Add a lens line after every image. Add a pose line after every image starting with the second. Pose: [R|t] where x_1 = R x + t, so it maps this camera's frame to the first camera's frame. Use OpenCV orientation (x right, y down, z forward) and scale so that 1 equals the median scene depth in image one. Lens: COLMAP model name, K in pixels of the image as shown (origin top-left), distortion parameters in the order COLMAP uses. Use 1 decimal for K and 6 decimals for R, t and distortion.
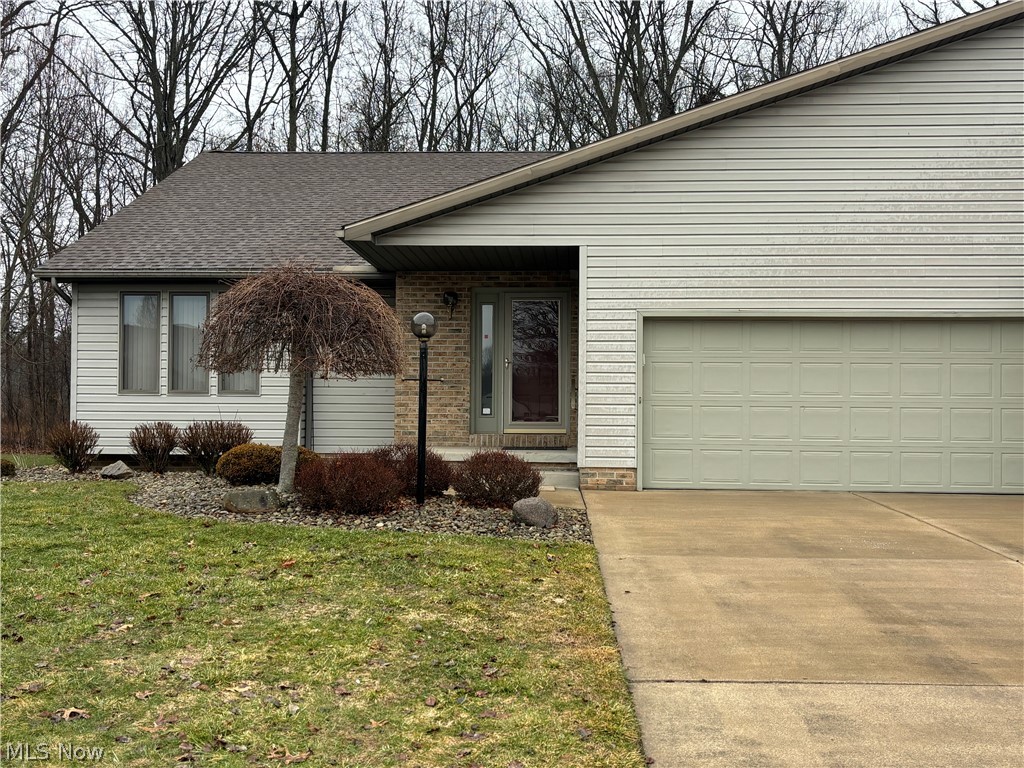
lens RADIAL K [[1006.8, 0, 512.0], [0, 1006.8, 384.0], [0, 0, 1]] dist [0.064544, 0.016061]
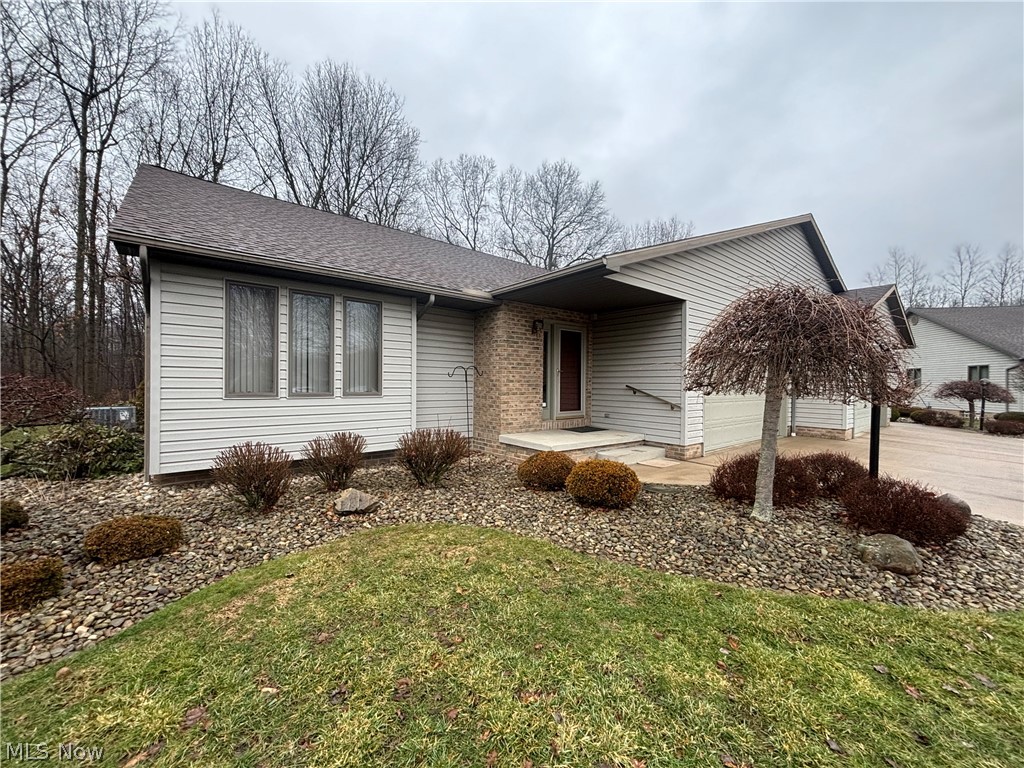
lens RADIAL K [[407.7, 0, 512.0], [0, 407.7, 384.0], [0, 0, 1]] dist [0.000851, -0.000092]
pose [[0.746399, -0.000773, 0.665498, -0.489786], [-0.022707, 0.999388, 0.026628, -0.019308], [-0.665111, -0.034986, 0.745925, 0.649693]]
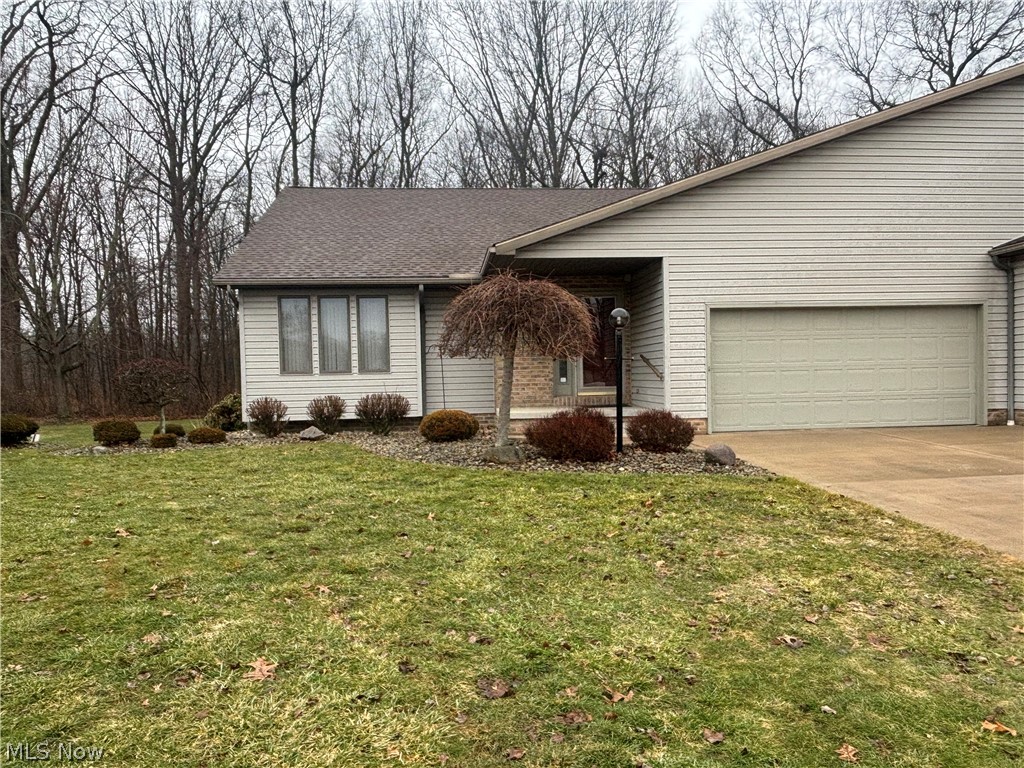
lens RADIAL K [[735.1, 0, 512.0], [0, 735.1, 384.0], [0, 0, 1]] dist [0.028759, -0.003729]
pose [[0.990410, -0.028891, 0.135105, -0.248694], [0.024583, 0.999138, 0.033449, -0.003055], [-0.135955, -0.029807, 0.990266, 0.030428]]
